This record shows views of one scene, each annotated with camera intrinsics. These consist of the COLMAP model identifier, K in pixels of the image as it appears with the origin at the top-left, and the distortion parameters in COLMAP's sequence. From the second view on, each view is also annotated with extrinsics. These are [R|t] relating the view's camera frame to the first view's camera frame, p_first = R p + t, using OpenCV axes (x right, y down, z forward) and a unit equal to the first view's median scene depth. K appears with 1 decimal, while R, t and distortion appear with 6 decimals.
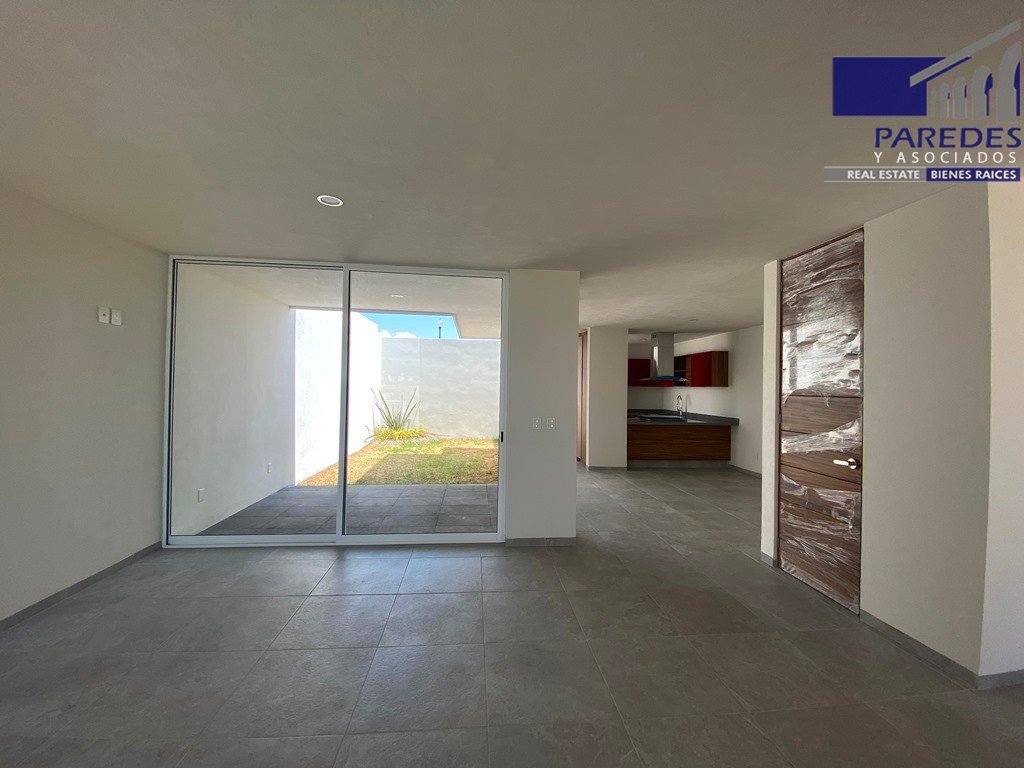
lens RADIAL K [[414.9, 0, 520.5], [0, 414.9, 375.6], [0, 0, 1]] dist [-0.009966, -0.006673]
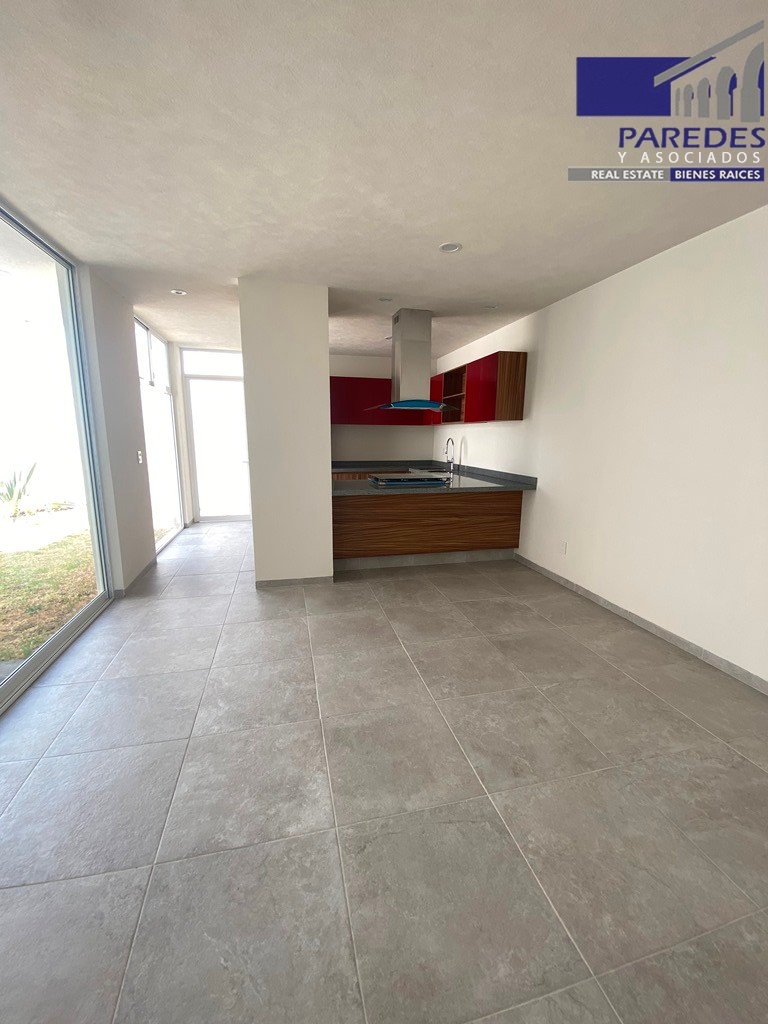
lens RADIAL K [[414.9, 0, 391.5], [0, 414.9, 518.6], [0, 0, 1]] dist [-0.009966, -0.006673]
pose [[0.987829, -0.038196, 0.150782, 0.249680], [0.002449, 0.973080, 0.230455, 0.027275], [-0.155526, -0.227281, 0.961330, 0.485002]]
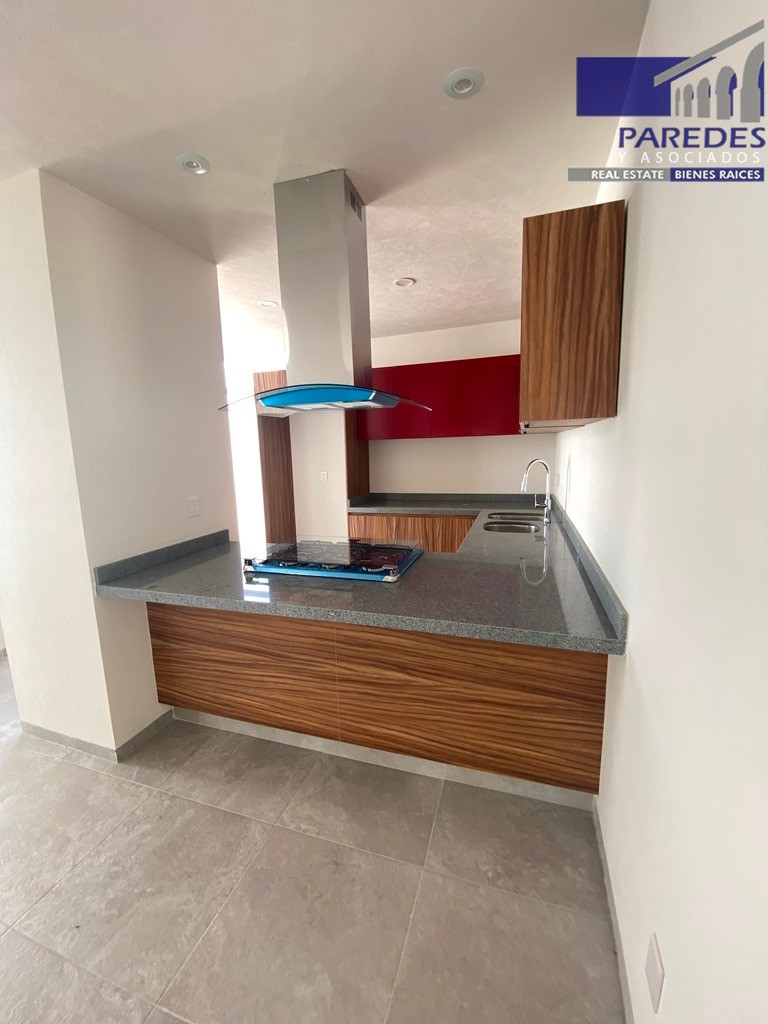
lens RADIAL K [[414.9, 0, 388.7], [0, 414.9, 505.5], [0, 0, 1]] dist [-0.009966, -0.006673]
pose [[0.916907, 0.013840, -0.398862, 0.515874], [0.055009, 0.985477, 0.160650, 0.032337], [0.395293, -0.169242, 0.902829, 0.844521]]
